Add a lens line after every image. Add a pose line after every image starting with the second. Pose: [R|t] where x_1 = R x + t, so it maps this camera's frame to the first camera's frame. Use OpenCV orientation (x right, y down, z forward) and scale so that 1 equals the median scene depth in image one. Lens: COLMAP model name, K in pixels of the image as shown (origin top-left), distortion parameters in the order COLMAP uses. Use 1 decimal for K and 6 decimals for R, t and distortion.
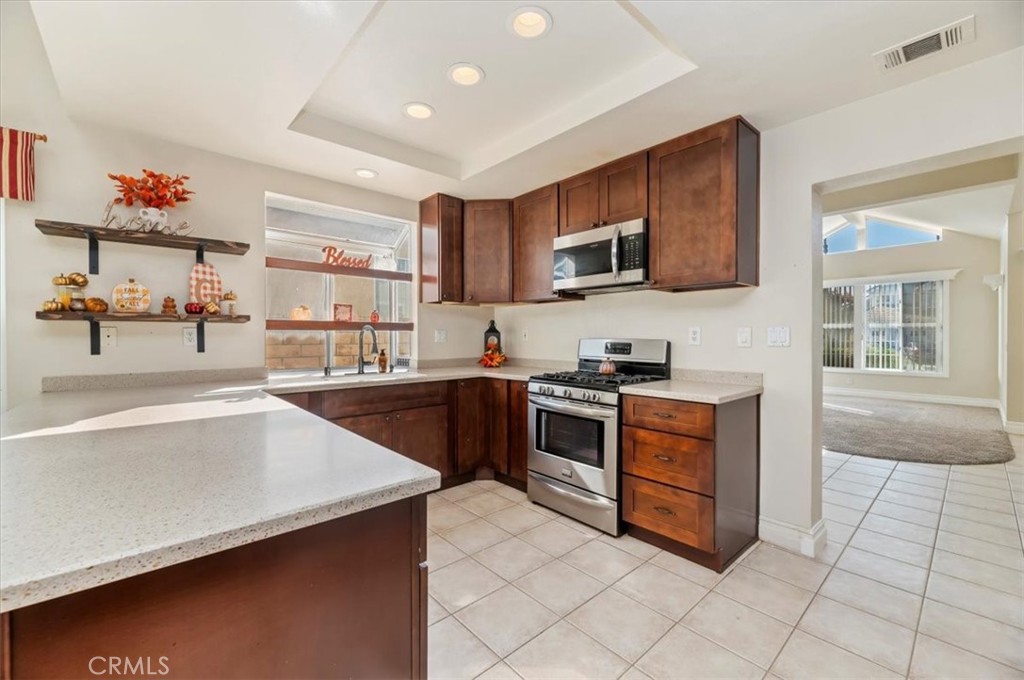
lens RADIAL K [[410.0, 0, 518.1], [0, 410.0, 337.3], [0, 0, 1]] dist [0.001187, 0.000035]
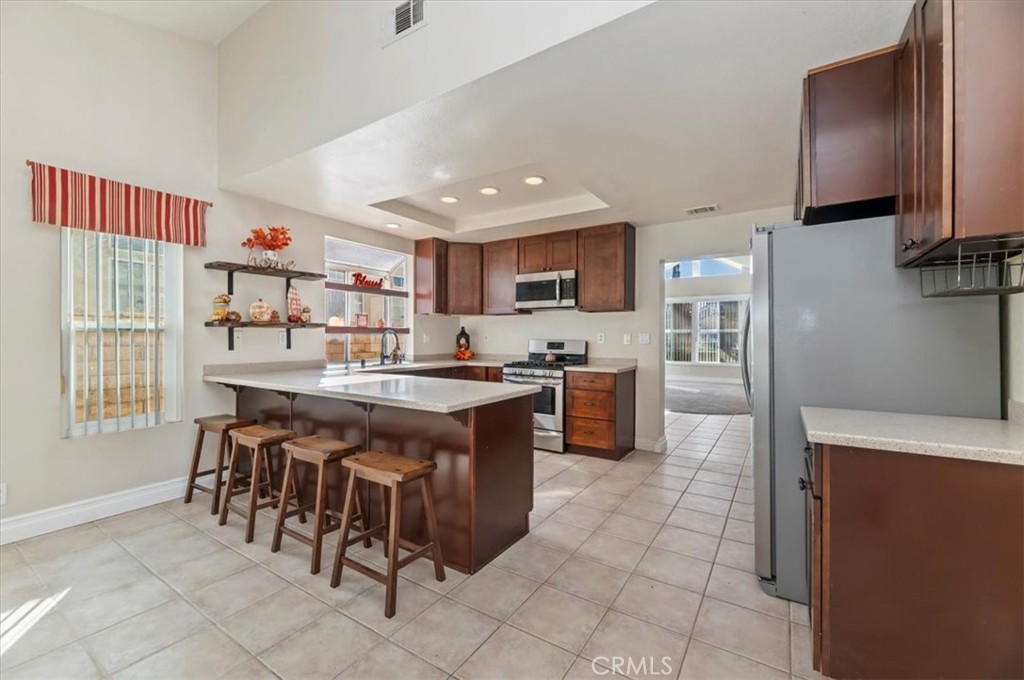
lens RADIAL K [[415.9, 0, 511.4], [0, 415.9, 336.2], [0, 0, 1]] dist [-0.004048, -0.000250]
pose [[0.966607, 0.003940, 0.256231, -0.381496], [-0.002337, 0.999976, -0.006562, 0.000511], [-0.256251, 0.005745, 0.966593, -0.590640]]
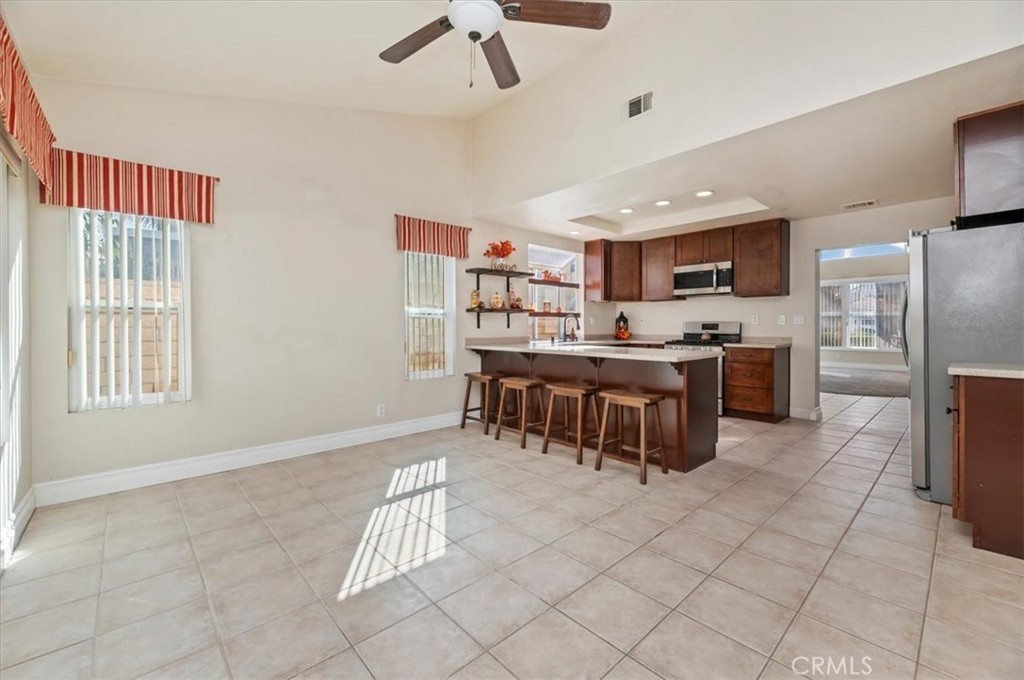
lens RADIAL K [[421.3, 0, 507.9], [0, 421.3, 326.9], [0, 0, 1]] dist [-0.002044, -0.000191]
pose [[0.999980, -0.000482, 0.006299, -0.768157], [0.000491, 0.999999, -0.001444, 0.033147], [-0.006299, 0.001447, 0.999979, -1.010857]]
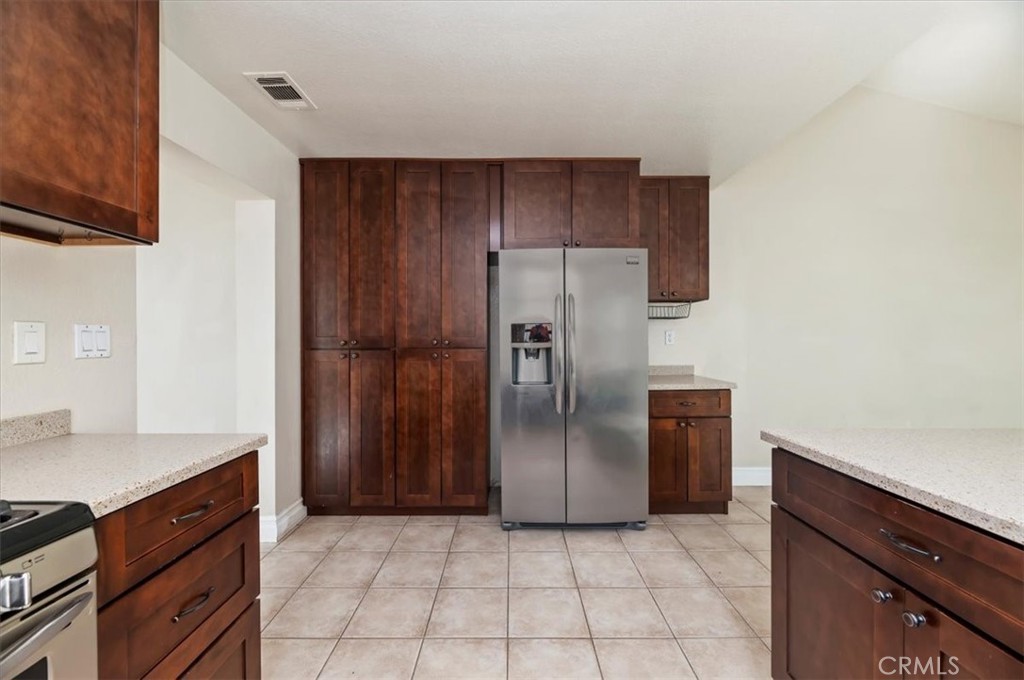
lens RADIAL K [[415.9, 0, 511.4], [0, 415.9, 336.2], [0, 0, 1]] dist [-0.004048, -0.000250]
pose [[-0.748265, 0.004975, 0.663382, -0.175978], [0.007646, 0.999970, 0.001124, -0.003324], [-0.663356, 0.005913, -0.748280, 0.882439]]
